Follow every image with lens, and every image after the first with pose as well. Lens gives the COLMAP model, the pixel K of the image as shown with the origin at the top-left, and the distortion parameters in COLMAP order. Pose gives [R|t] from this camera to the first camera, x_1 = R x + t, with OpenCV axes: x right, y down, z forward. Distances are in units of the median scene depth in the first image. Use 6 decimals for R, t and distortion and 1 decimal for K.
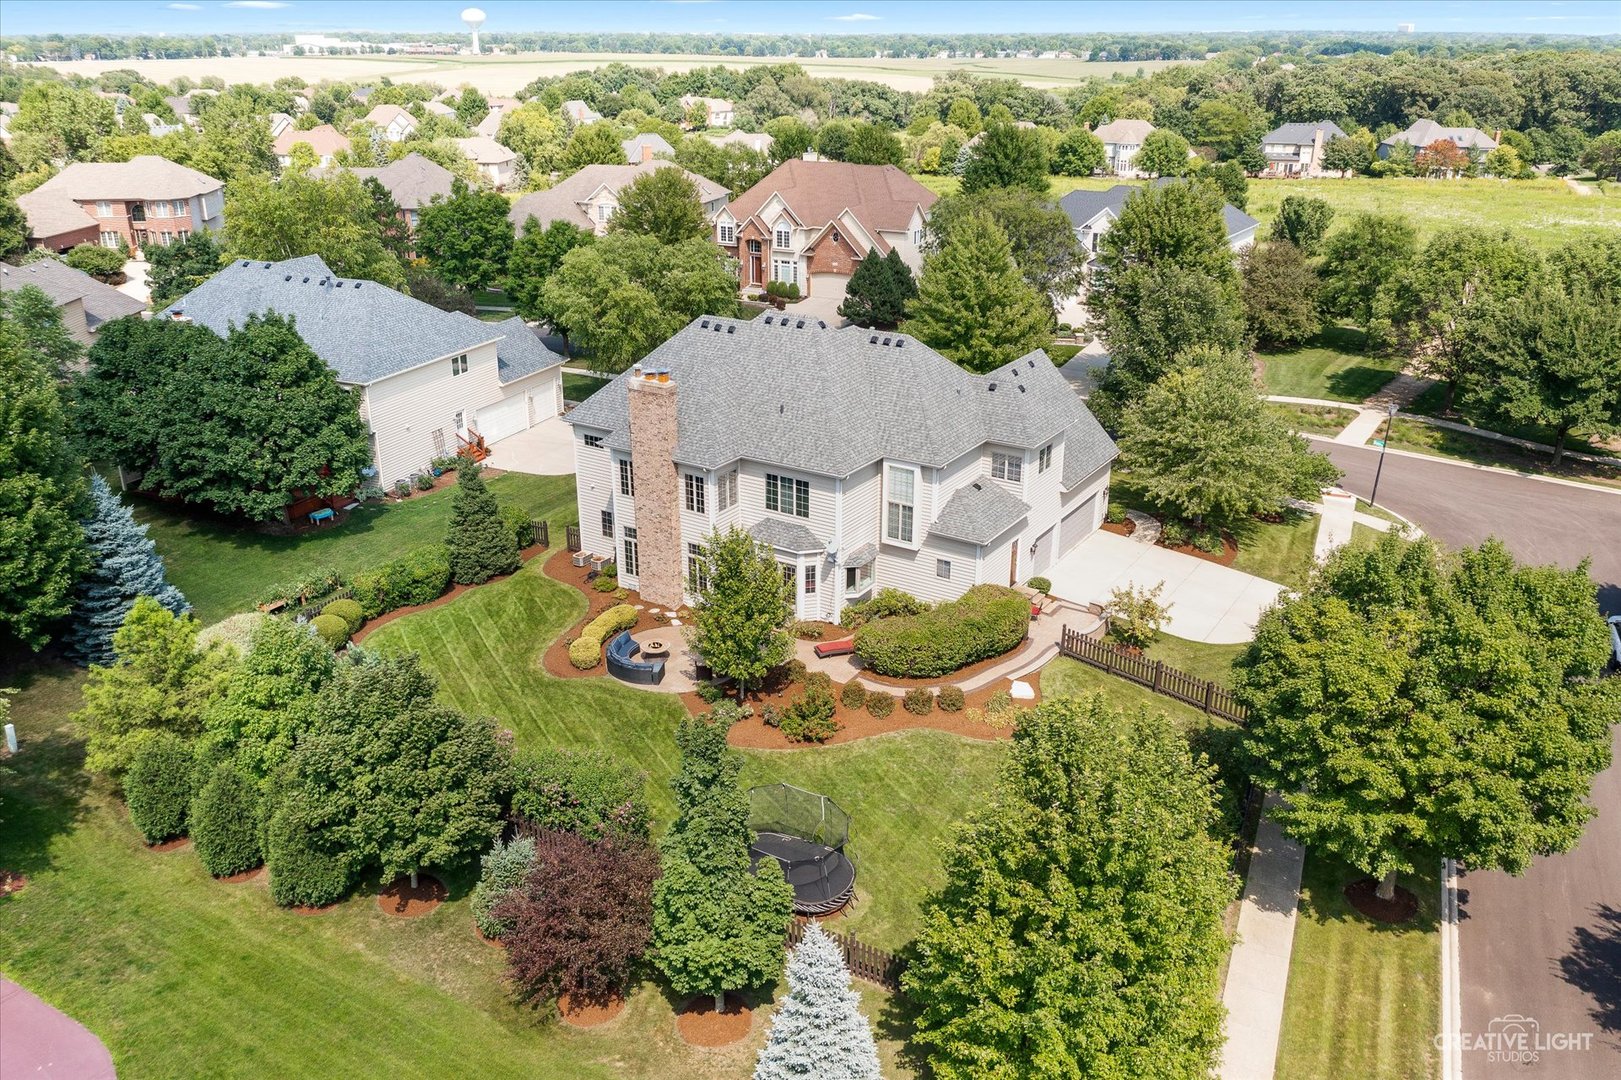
lens RADIAL K [[1242.0, 0, 777.4], [0, 1242.0, 538.9], [0, 0, 1]] dist [-0.021083, 0.002923]
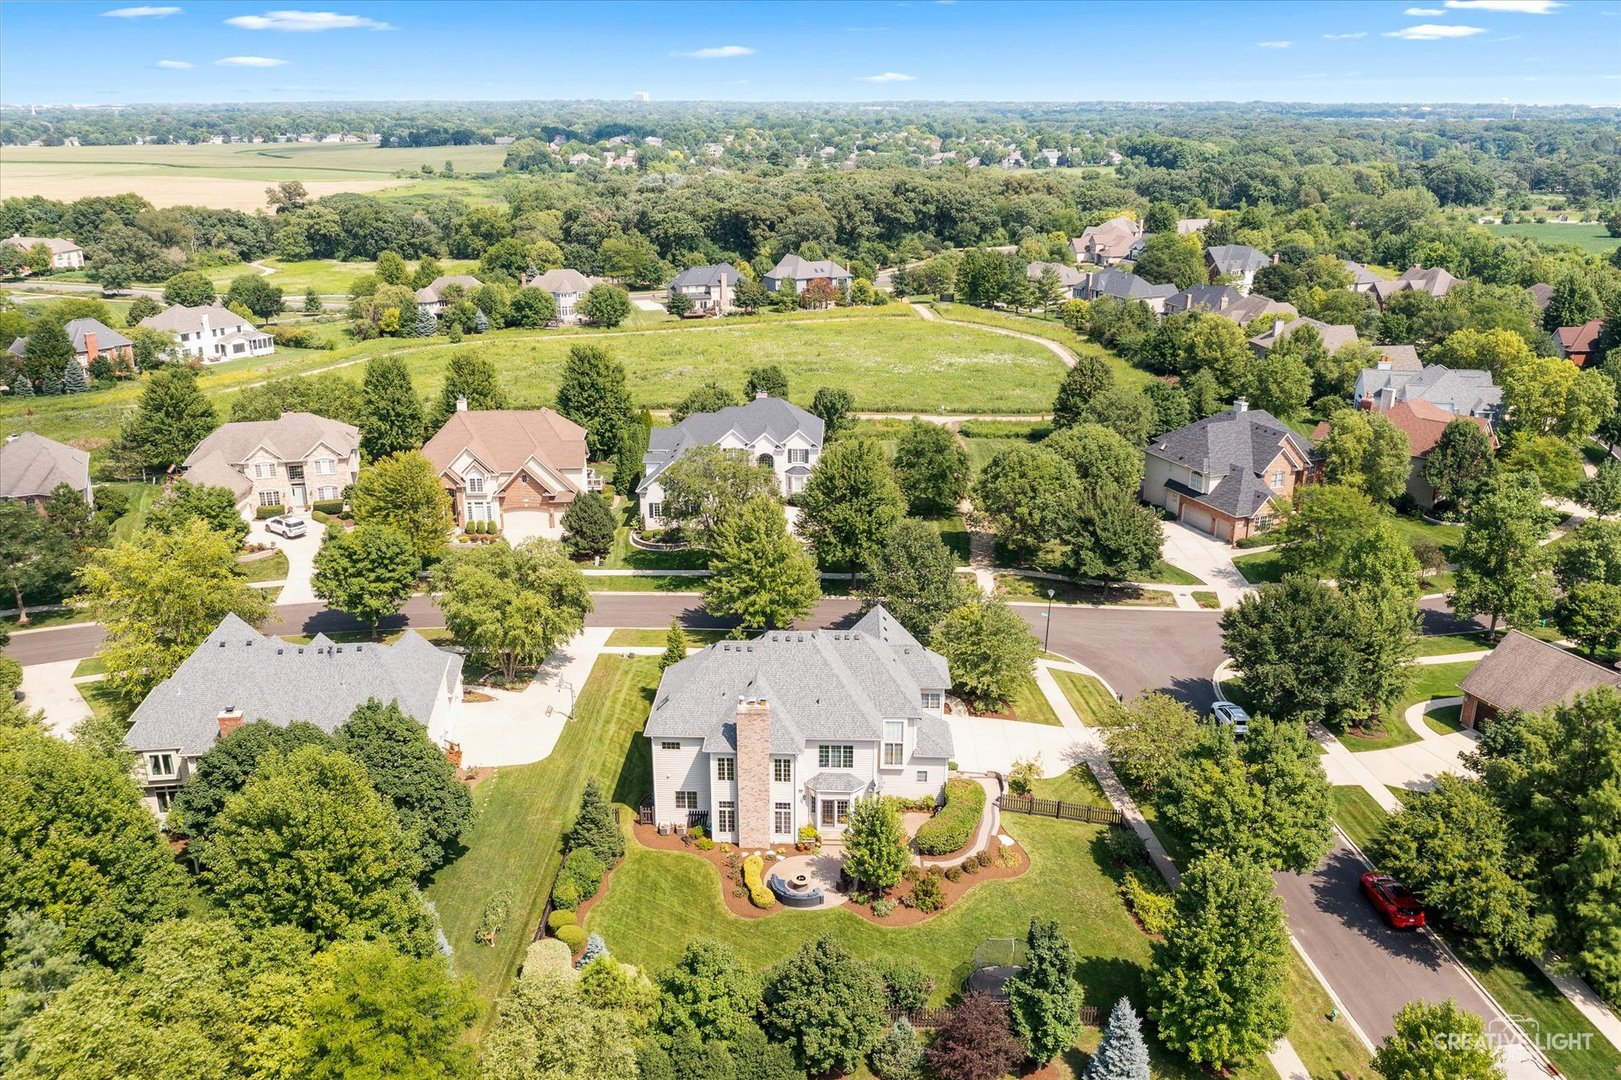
lens RADIAL K [[1242.0, 0, 777.4], [0, 1242.0, 538.9], [0, 0, 1]] dist [-0.021083, 0.002923]
pose [[0.863813, -0.166530, 0.475495, -0.312902], [0.195213, 0.980697, -0.011173, -0.125113], [-0.464456, 0.102474, 0.879648, -0.145151]]
